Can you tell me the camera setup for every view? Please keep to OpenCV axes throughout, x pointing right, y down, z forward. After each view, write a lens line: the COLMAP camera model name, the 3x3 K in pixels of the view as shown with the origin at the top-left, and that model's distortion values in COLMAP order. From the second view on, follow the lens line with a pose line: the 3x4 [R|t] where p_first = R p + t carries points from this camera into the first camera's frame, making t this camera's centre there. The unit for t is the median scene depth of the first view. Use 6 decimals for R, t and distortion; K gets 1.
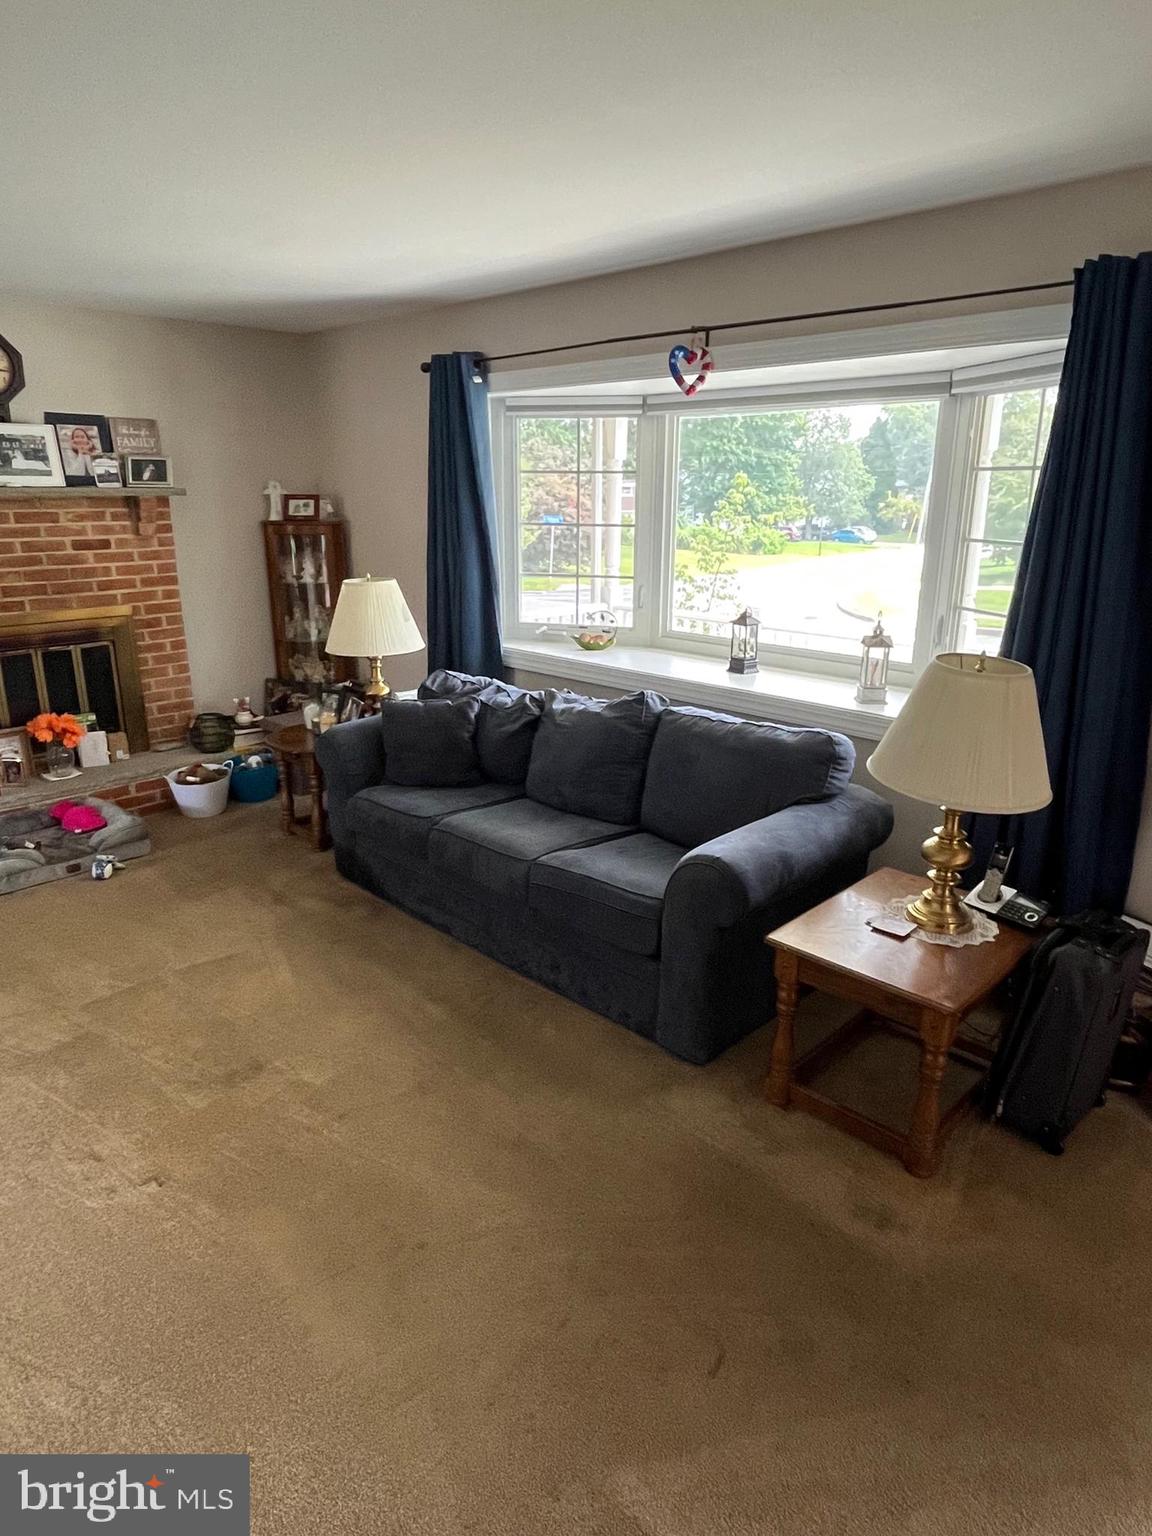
lens RADIAL K [[960.7, 0, 573.4], [0, 960.7, 774.1], [0, 0, 1]] dist [0.002108, 0.000079]
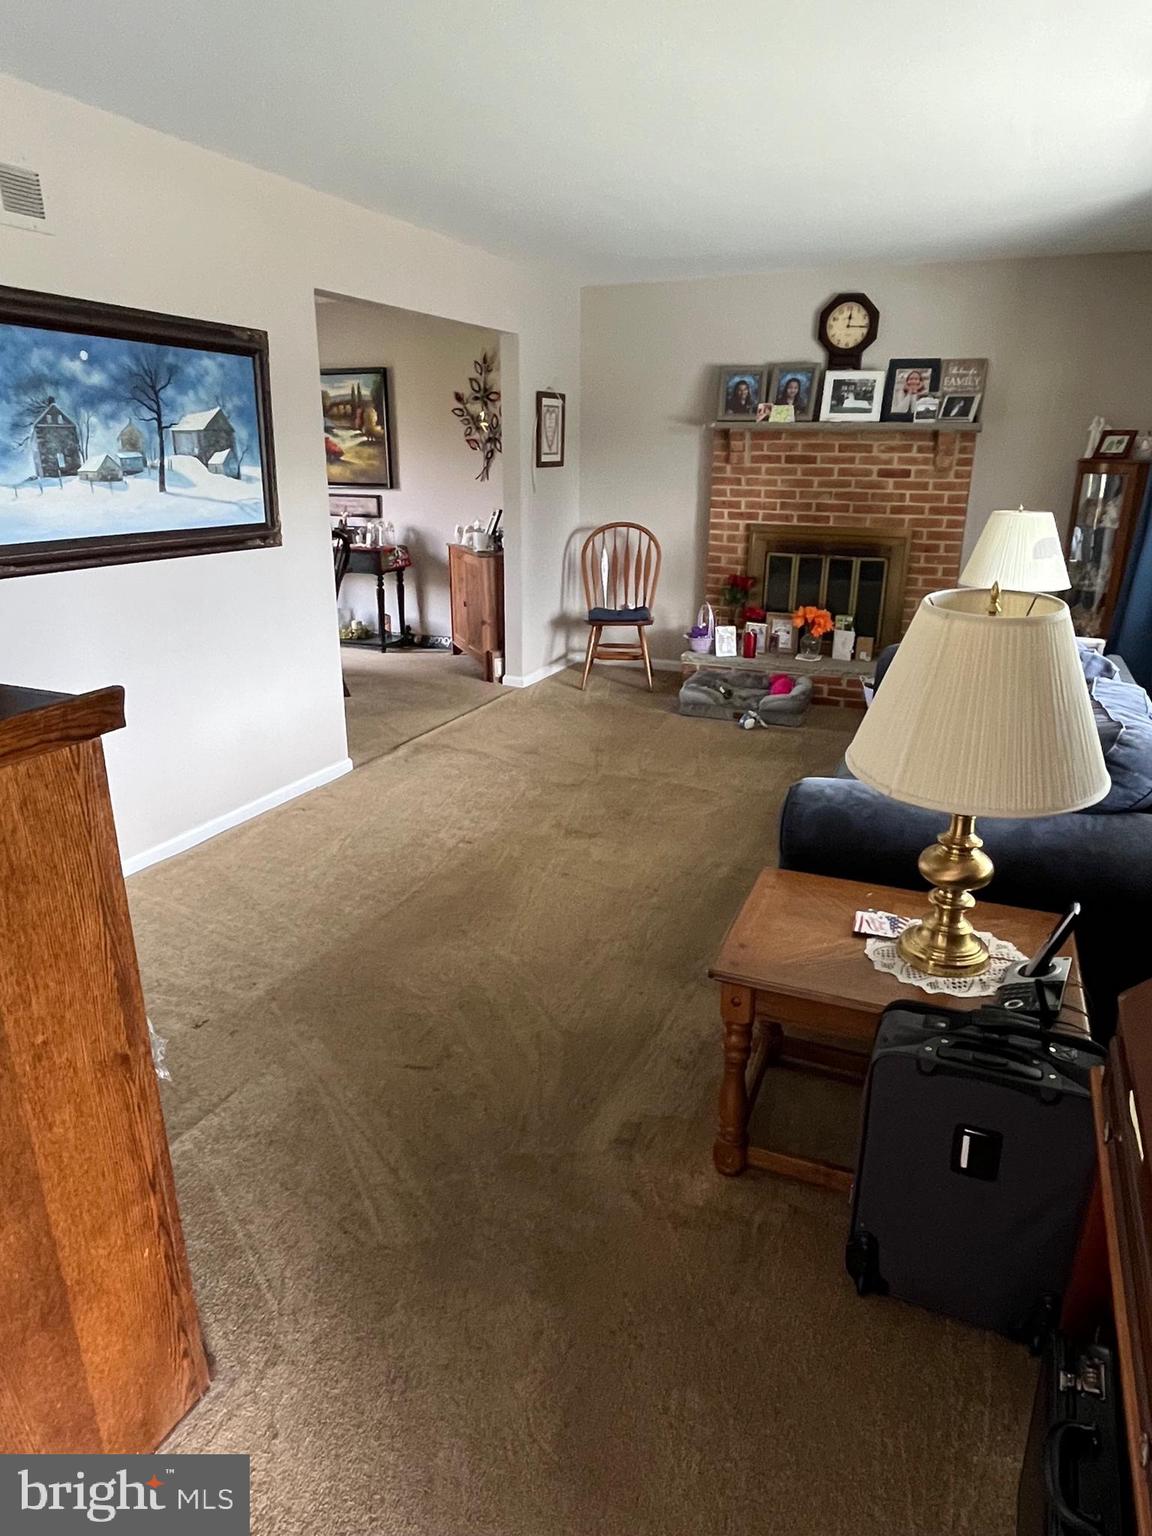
lens RADIAL K [[960.7, 0, 574.1], [0, 960.7, 765.1], [0, 0, 1]] dist [0.002108, 0.000079]
pose [[0.363954, 0.292976, -0.884140, 0.486461], [-0.278758, 0.939994, 0.196735, -0.028073], [0.888725, 0.174859, 0.423784, 0.226505]]
